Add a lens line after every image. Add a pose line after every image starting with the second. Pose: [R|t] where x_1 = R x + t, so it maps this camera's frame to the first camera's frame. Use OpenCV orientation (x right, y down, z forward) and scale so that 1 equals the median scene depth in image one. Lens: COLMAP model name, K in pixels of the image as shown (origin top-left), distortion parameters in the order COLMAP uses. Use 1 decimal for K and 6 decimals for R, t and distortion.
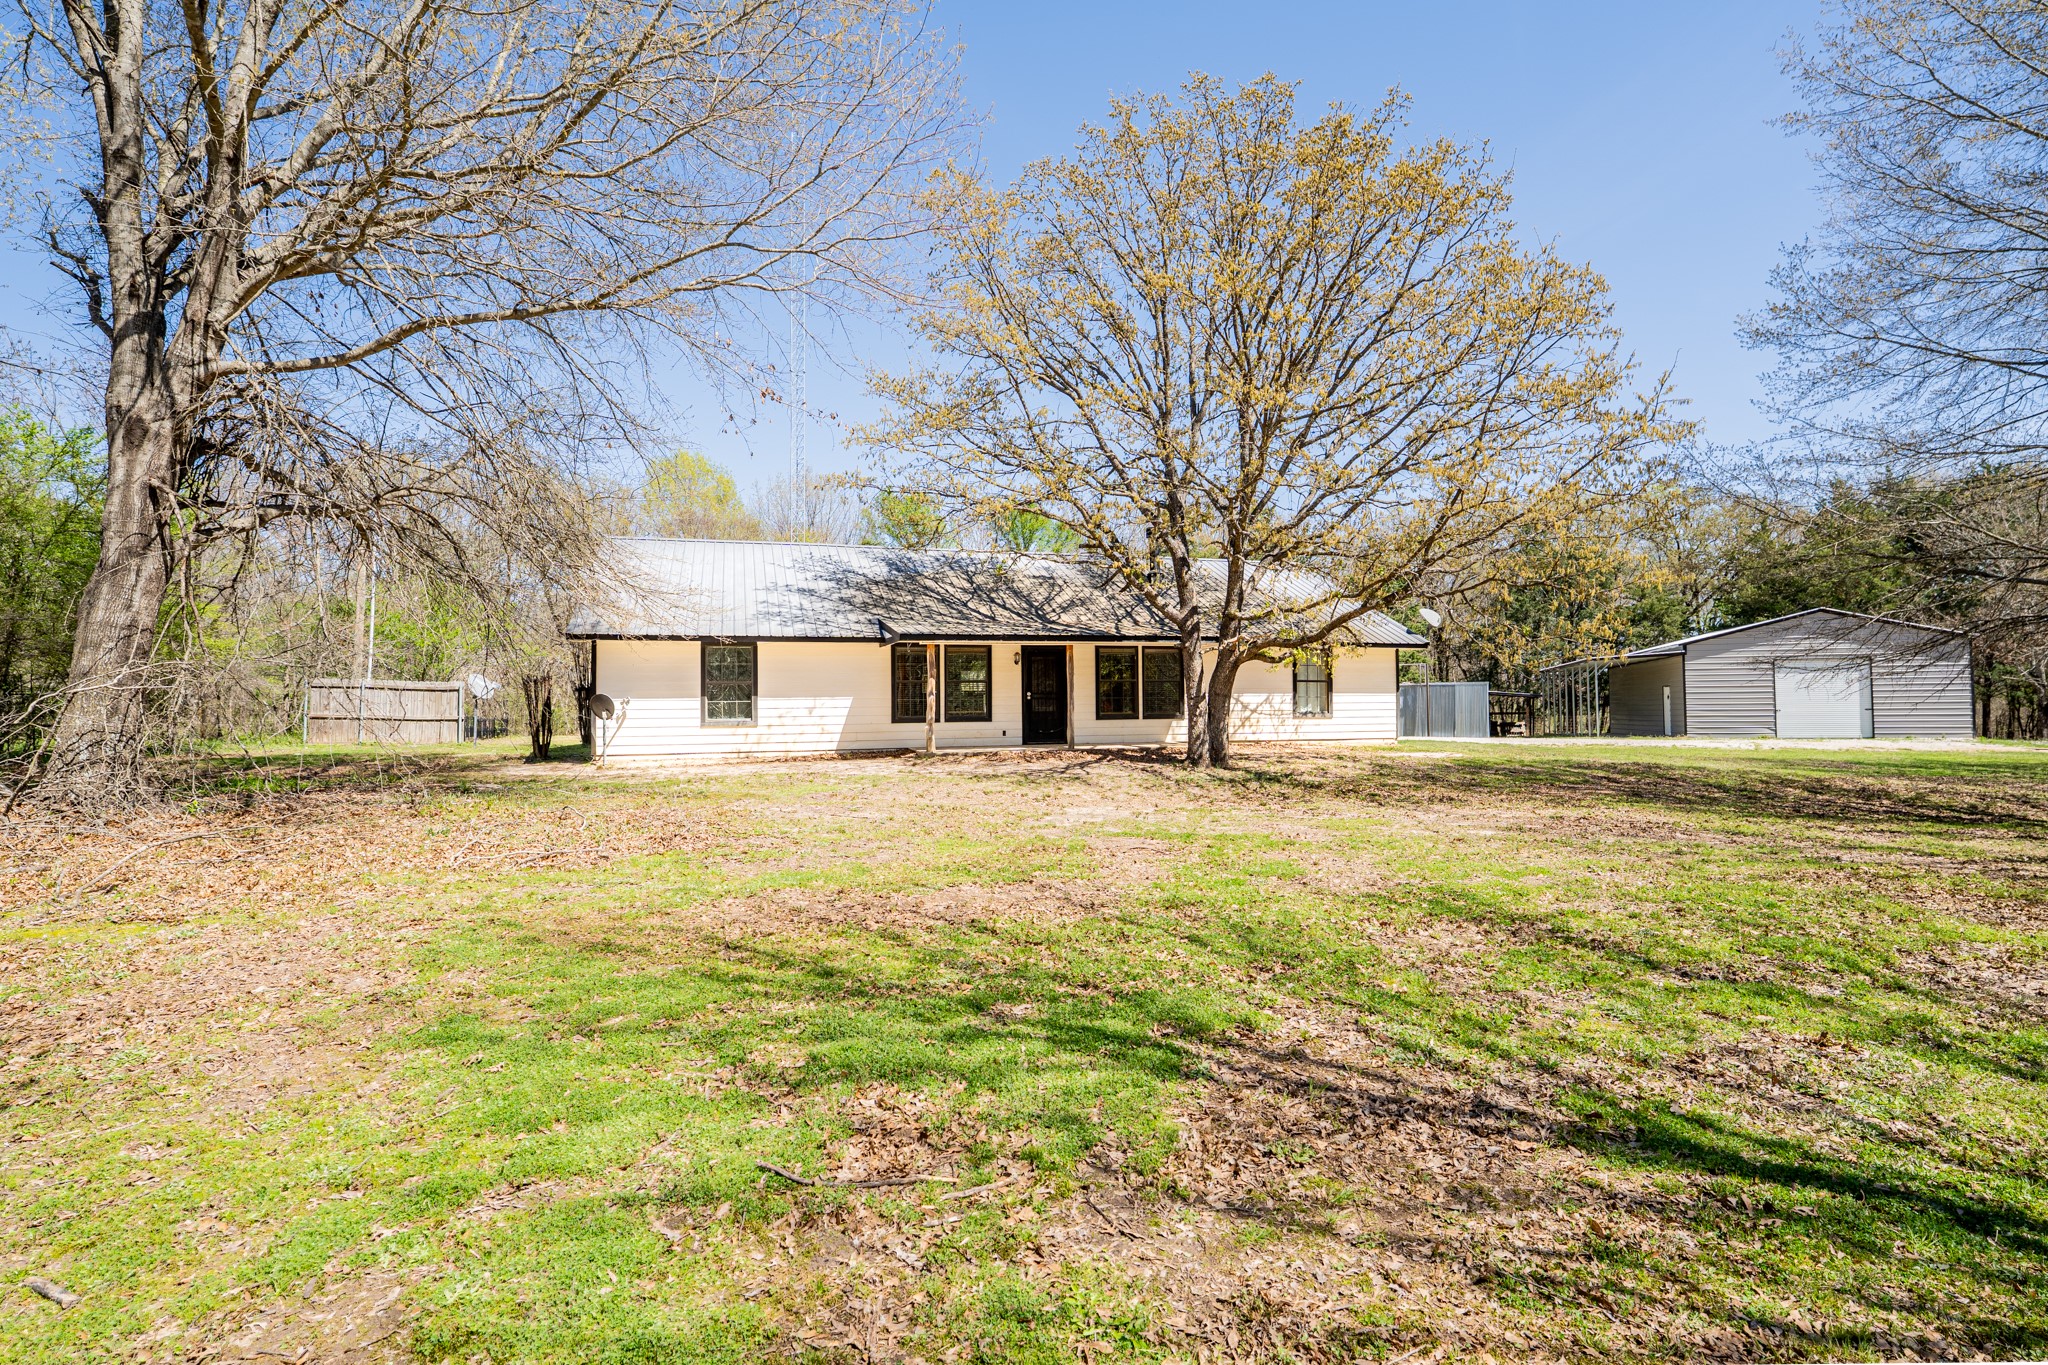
lens RADIAL K [[943.2, 0, 1025.8], [0, 943.2, 676.1], [0, 0, 1]] dist [-0.016843, -0.000200]
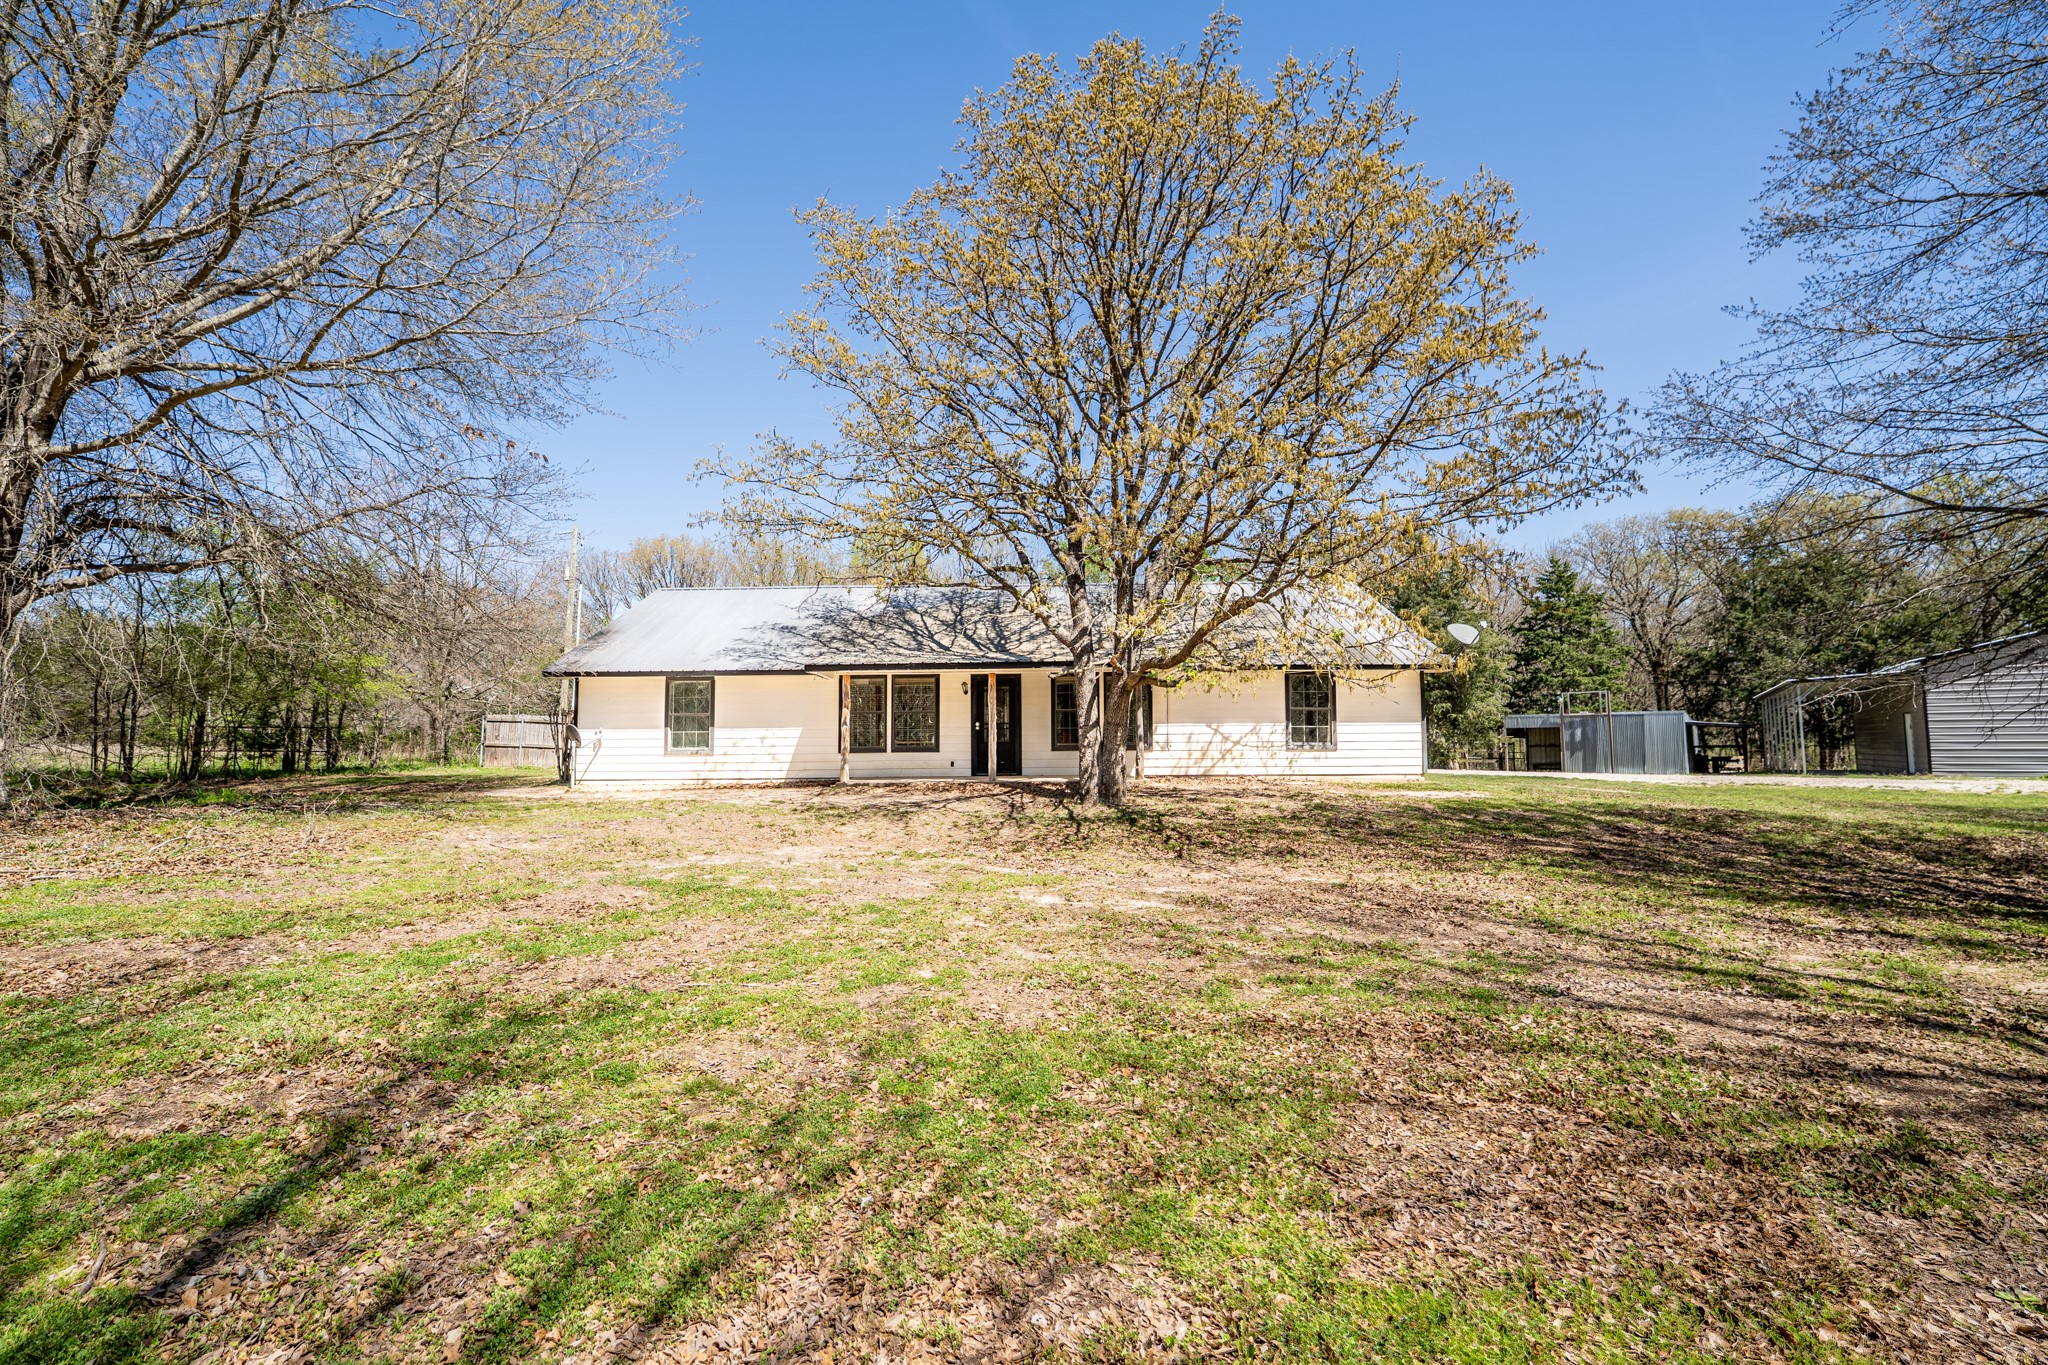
lens RADIAL K [[846.4, 0, 1023.8], [0, 846.4, 673.8], [0, 0, 1]] dist [-0.030145, 0.004733]
pose [[0.954895, -0.021600, -0.296157, 0.311522], [0.008042, 0.998866, -0.046921, 0.008259], [0.296835, 0.042423, 0.953986, 0.173996]]
